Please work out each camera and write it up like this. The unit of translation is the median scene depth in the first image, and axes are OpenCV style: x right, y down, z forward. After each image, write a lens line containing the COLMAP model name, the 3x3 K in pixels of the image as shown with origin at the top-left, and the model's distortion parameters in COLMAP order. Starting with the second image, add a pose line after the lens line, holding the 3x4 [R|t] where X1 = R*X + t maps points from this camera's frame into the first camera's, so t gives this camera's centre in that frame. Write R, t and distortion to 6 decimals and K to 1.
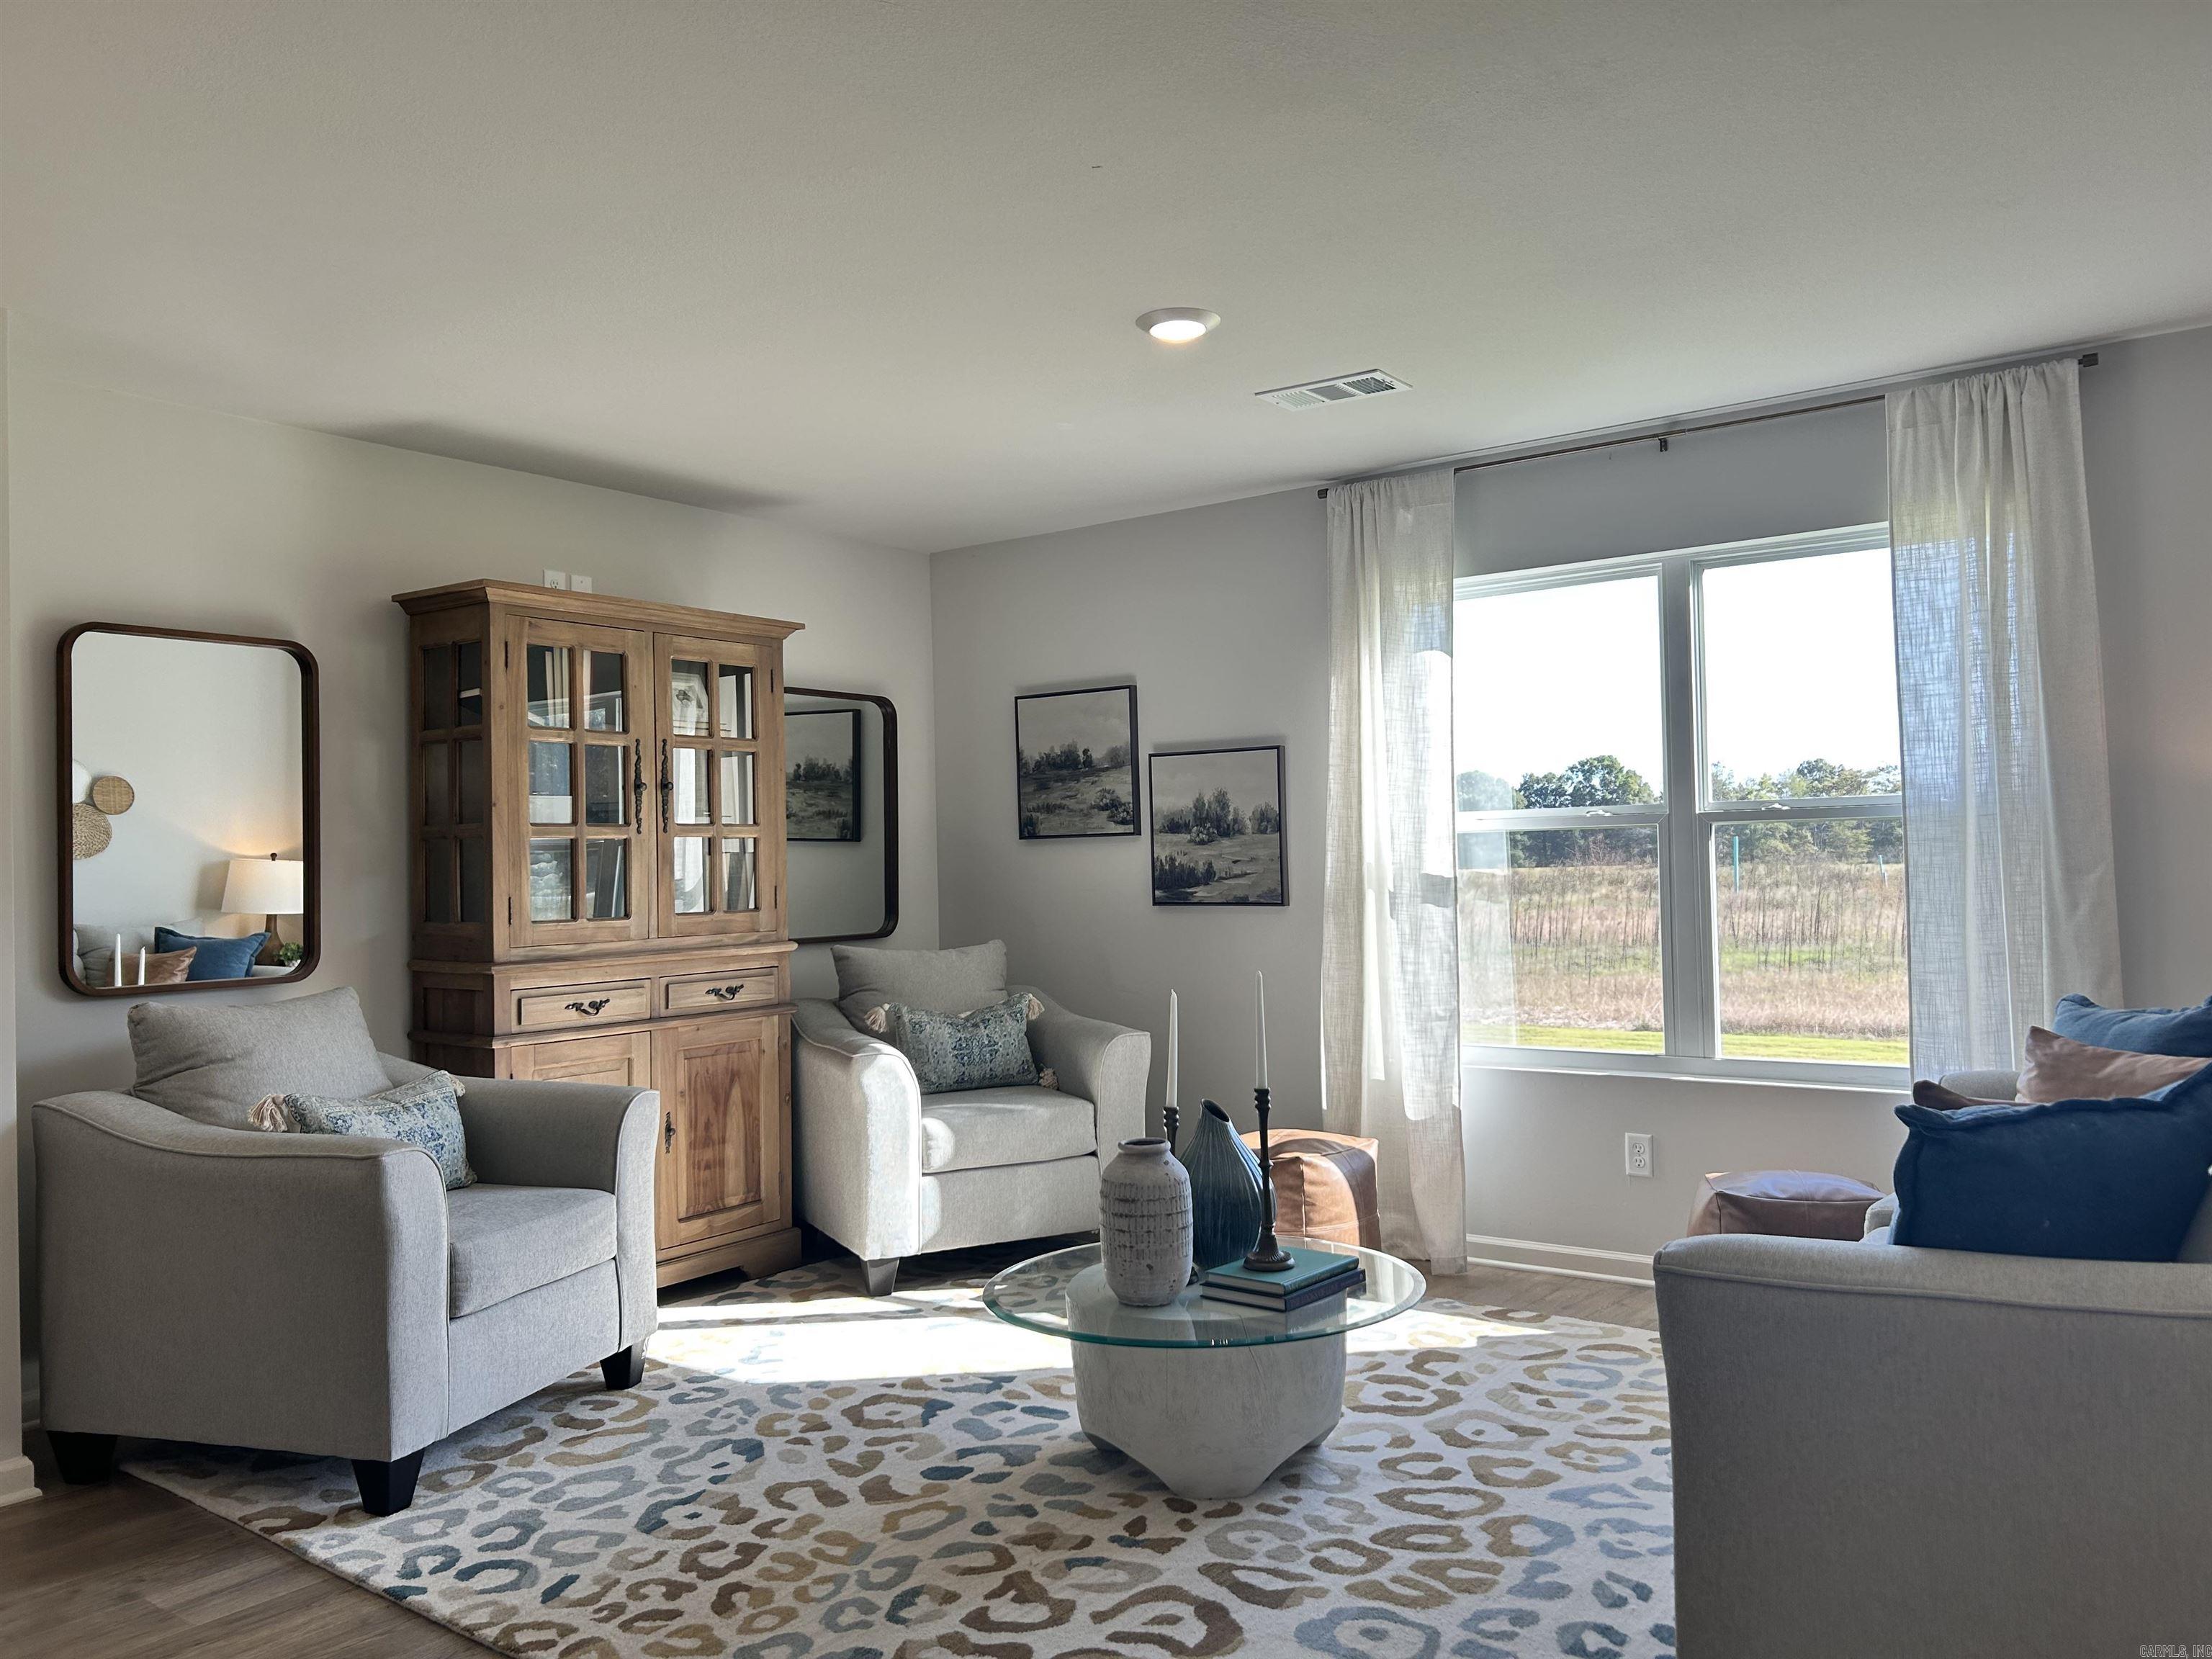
lens RADIAL K [[1658.3, 0, 1106.8], [0, 1658.3, 828.8], [0, 0, 1]] dist [0.060621, -0.075258]
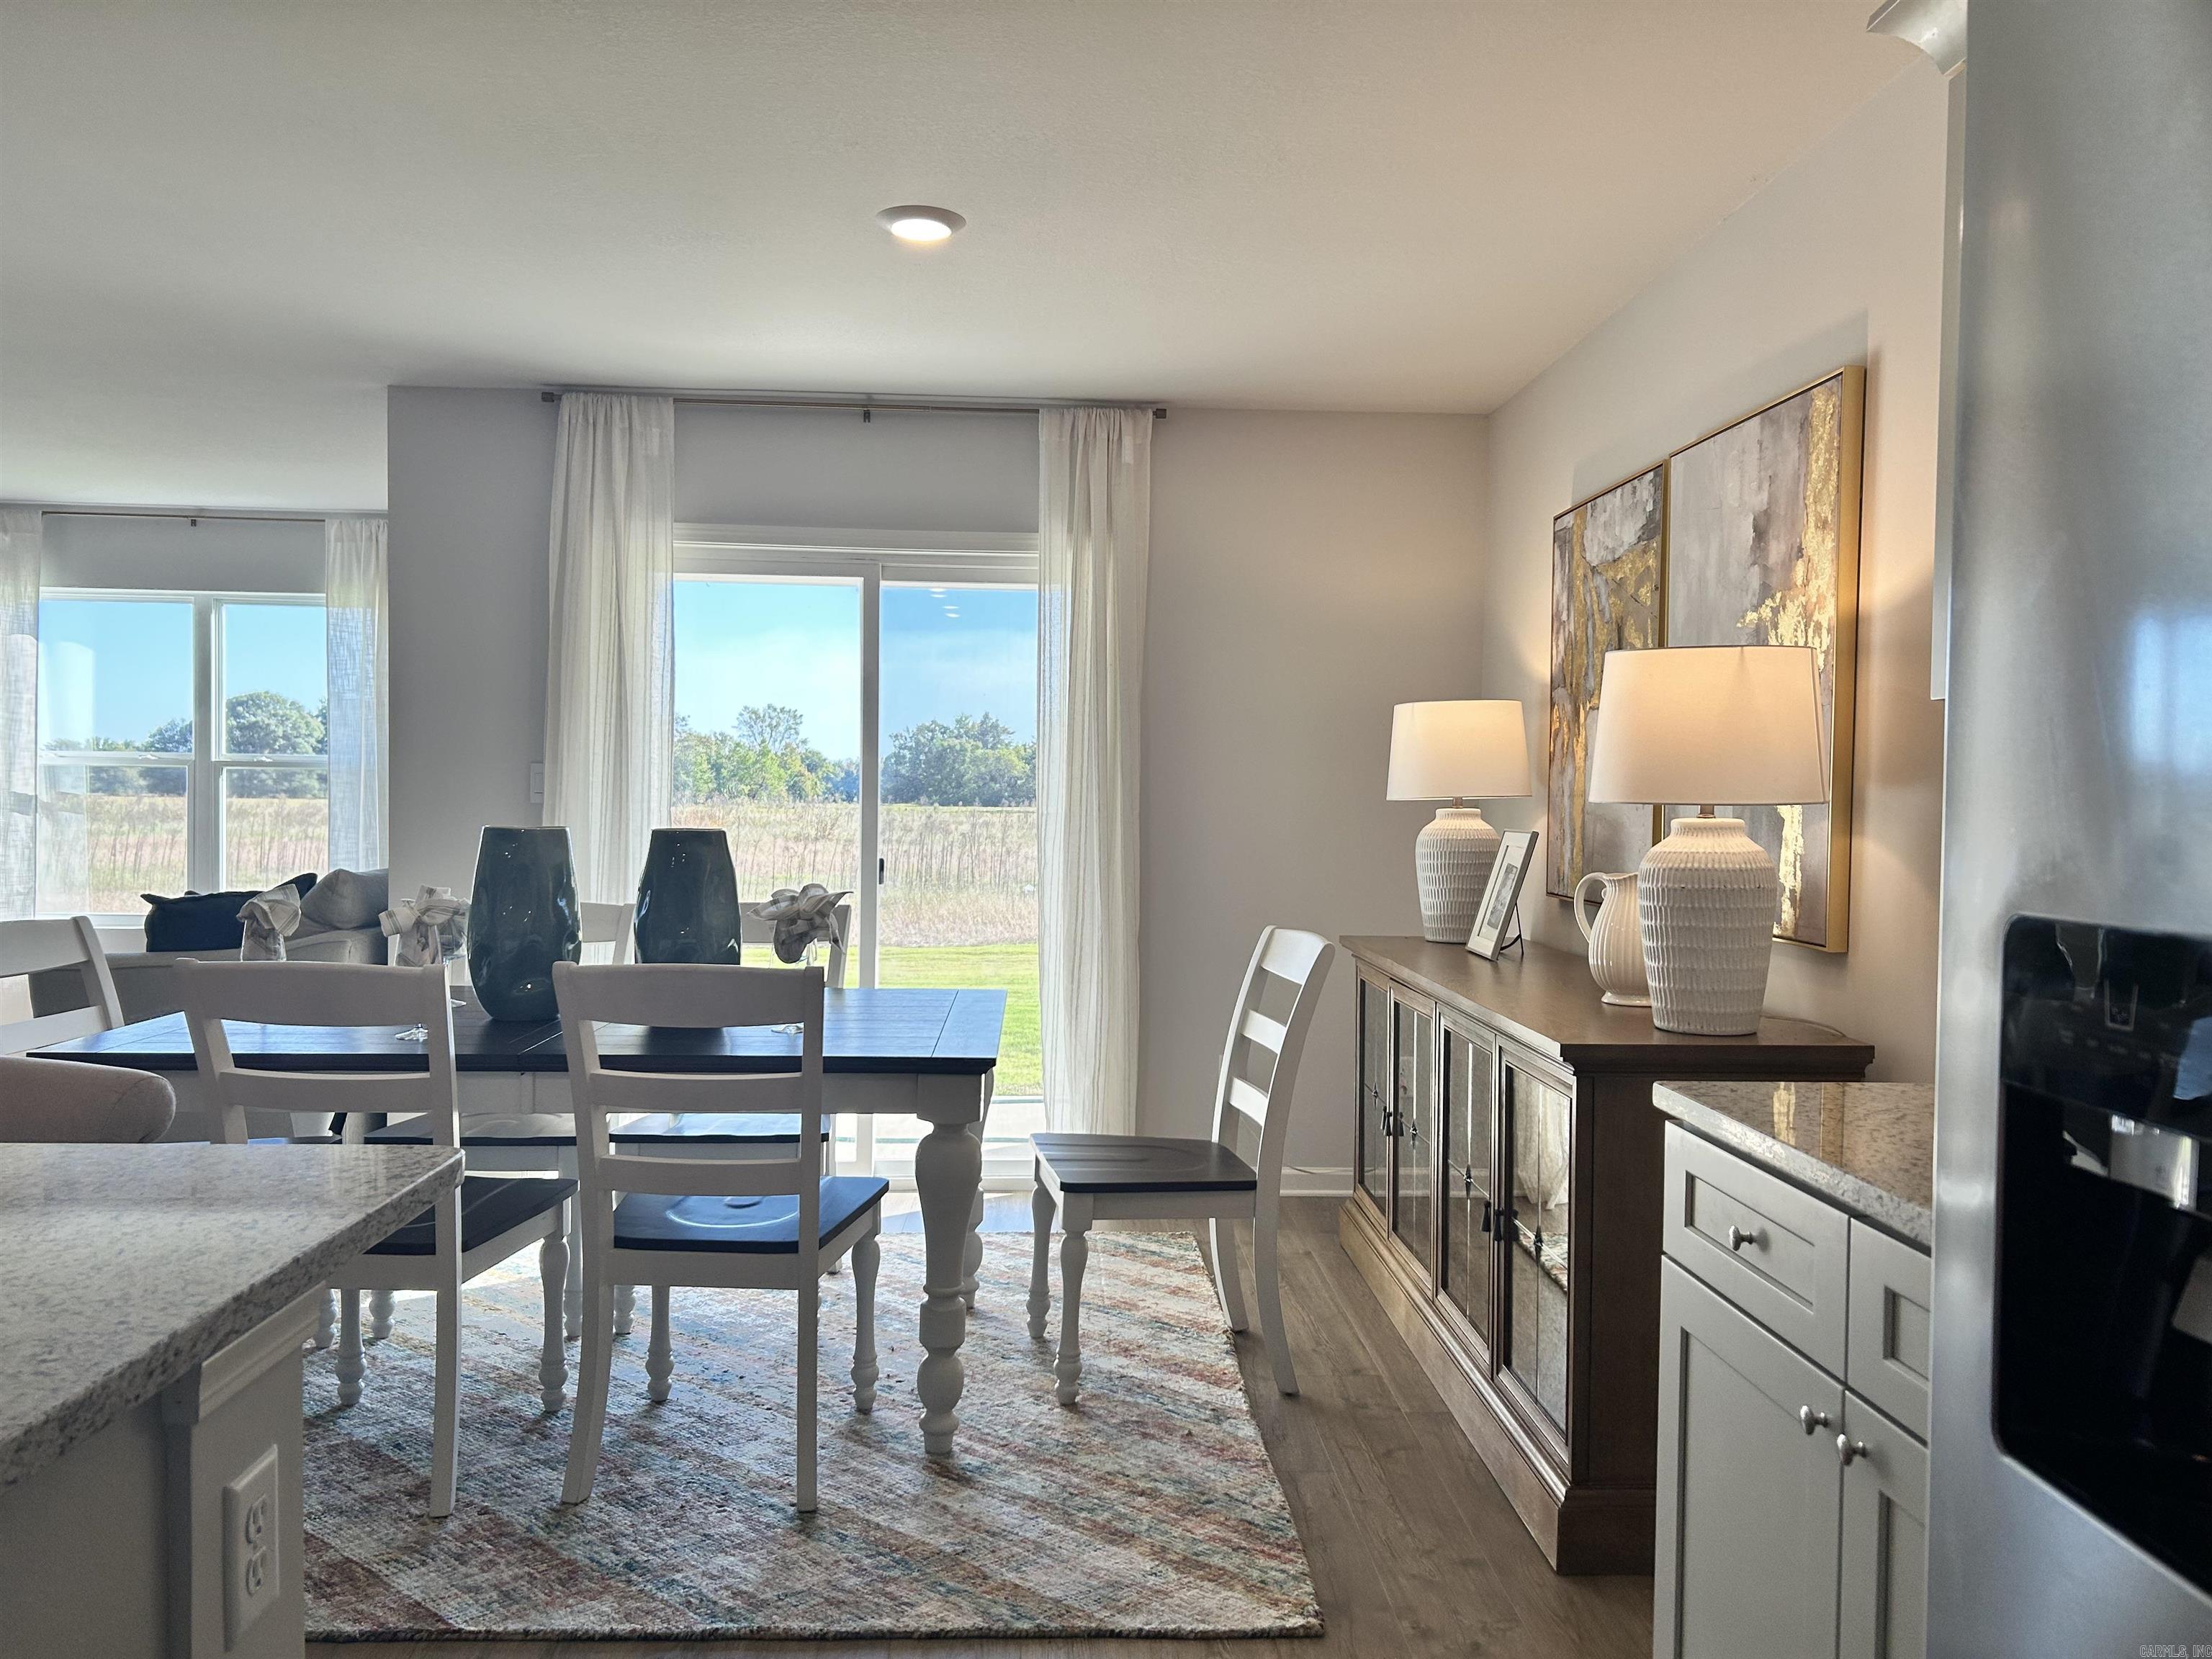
lens RADIAL K [[1658.3, 0, 1114.9], [0, 1658.3, 854.3], [0, 0, 1]] dist [0.060621, -0.075258]
pose [[0.775877, 0.014116, 0.630726, 0.019252], [-0.047478, 0.998221, 0.036064, -0.018605], [-0.629095, -0.057926, 0.775167, -0.779477]]
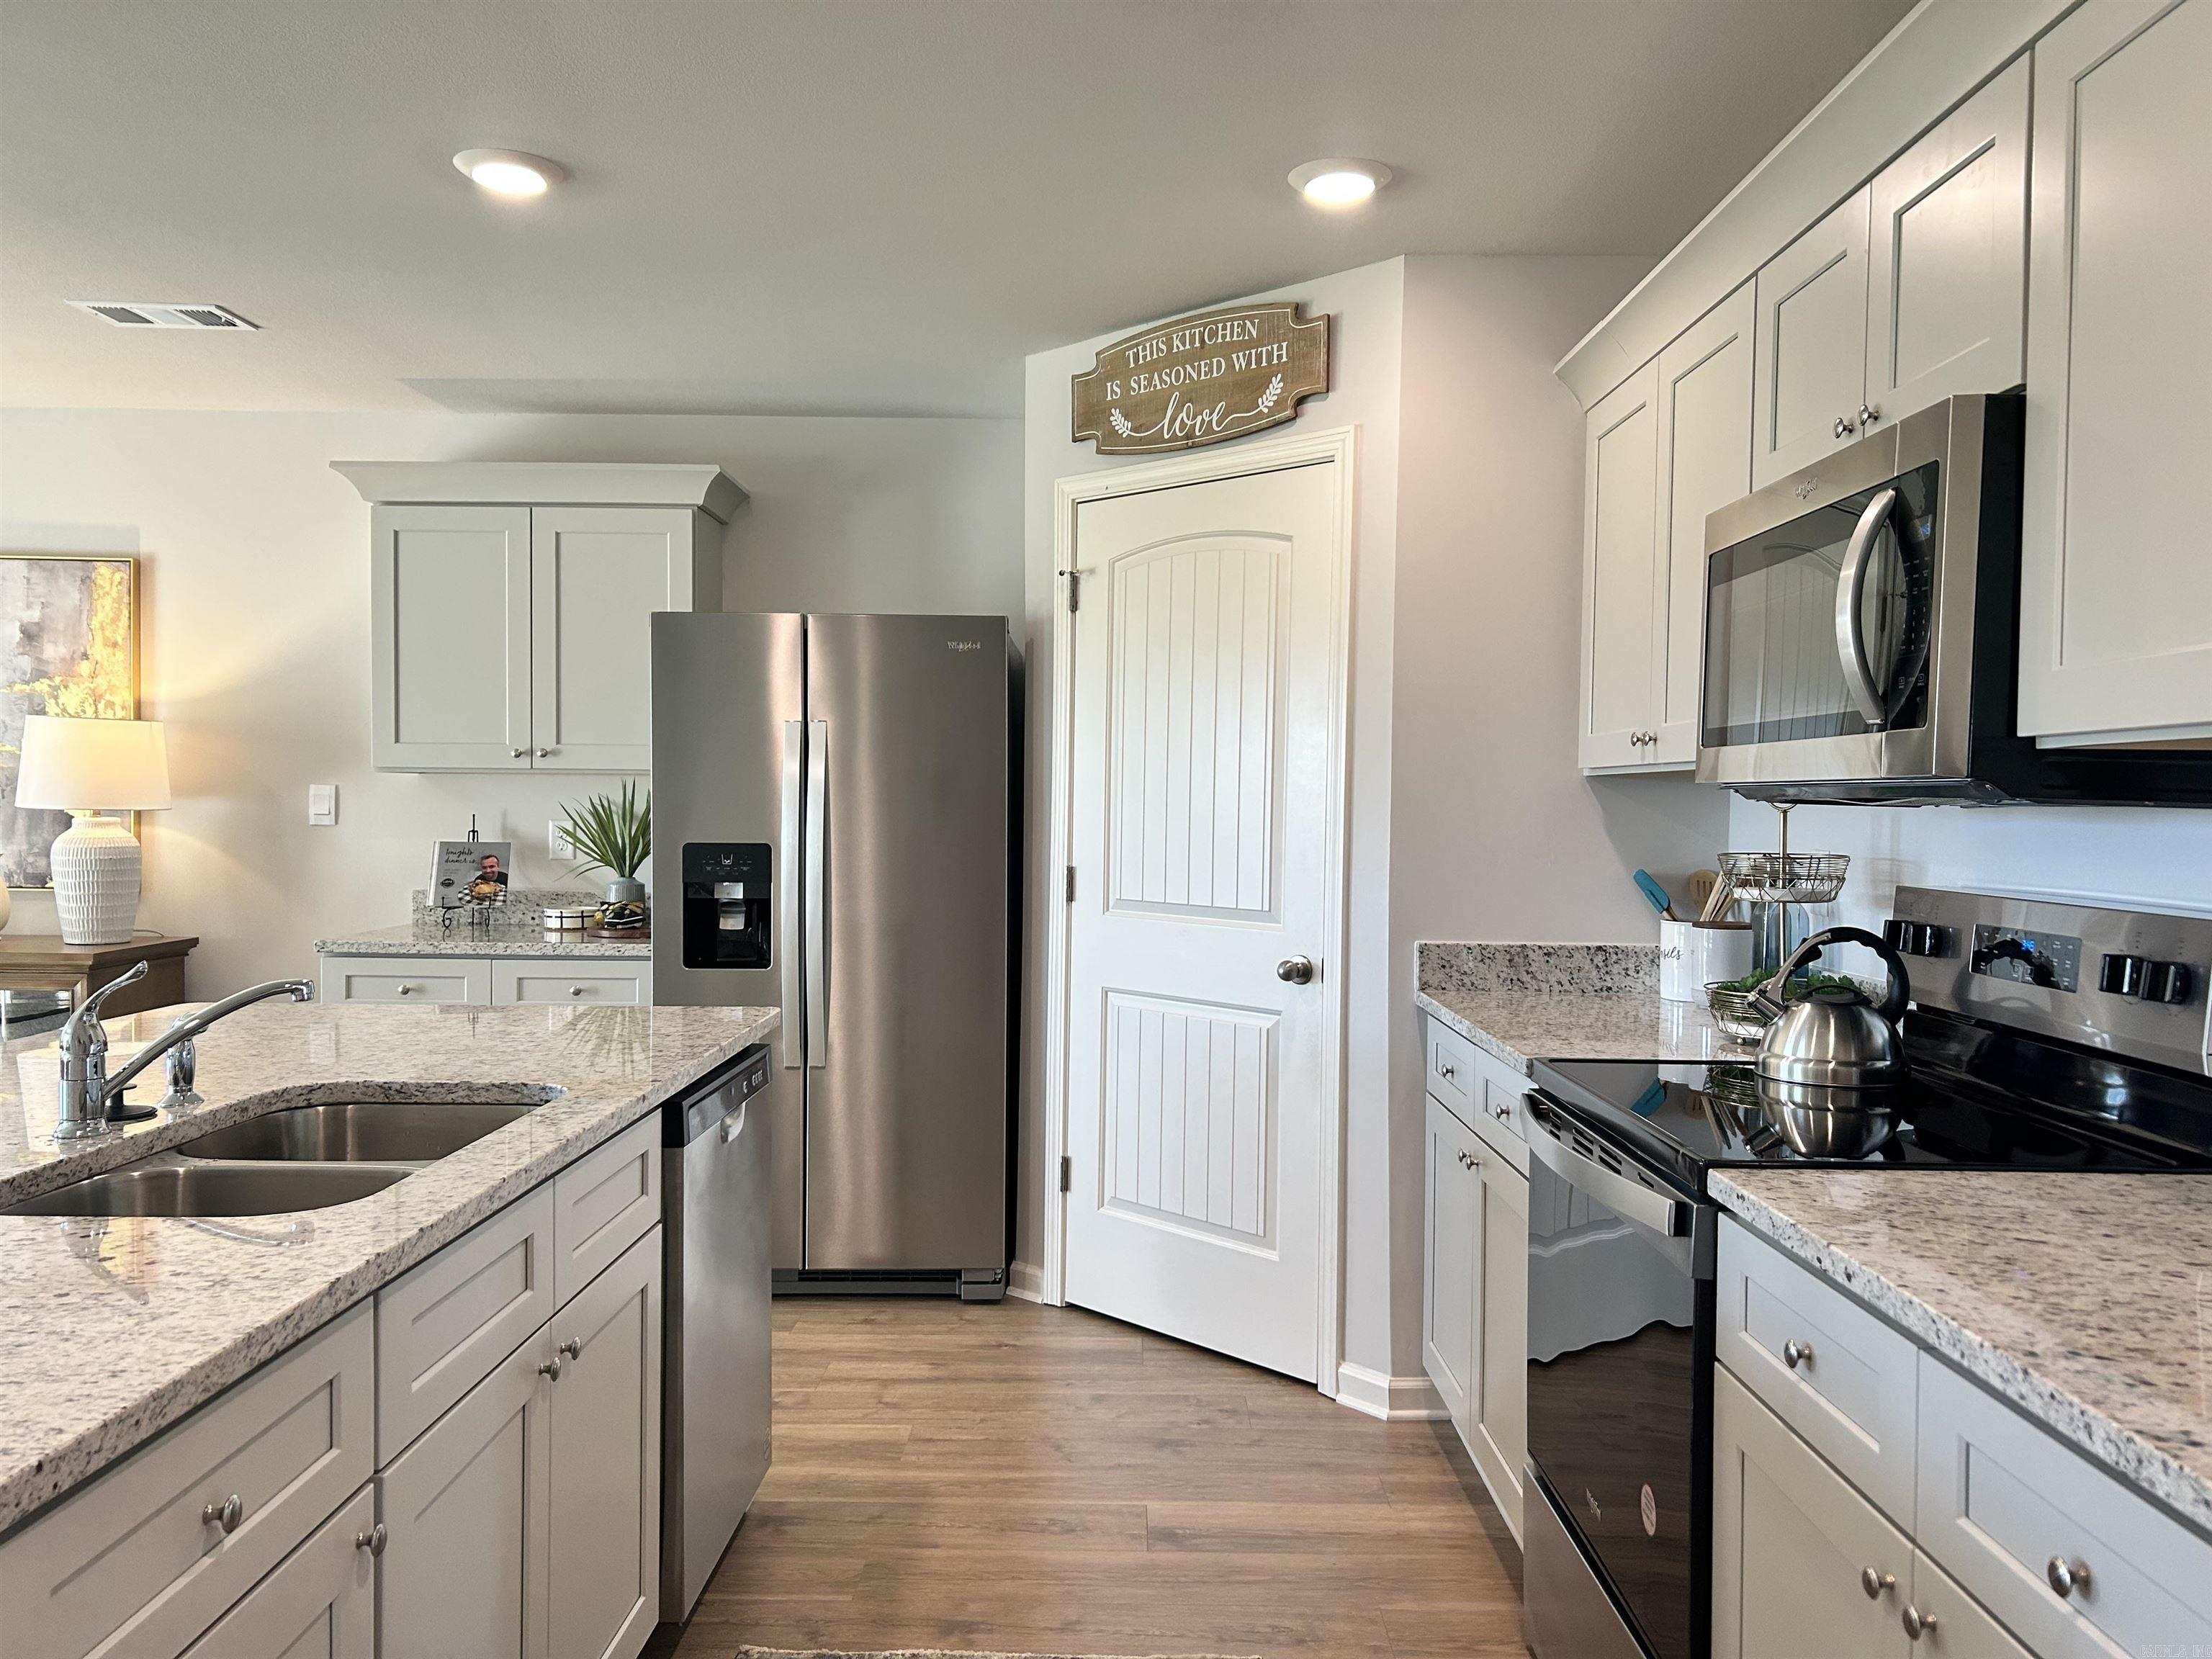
lens RADIAL K [[1658.3, 0, 1099.1], [0, 1658.3, 838.6], [0, 0, 1]] dist [0.060621, -0.075258]
pose [[-0.589658, 0.000870, 0.807652, -0.633233], [-0.012901, 0.999862, -0.010496, -0.004011], [-0.807550, -0.016609, -0.589565, -0.327880]]
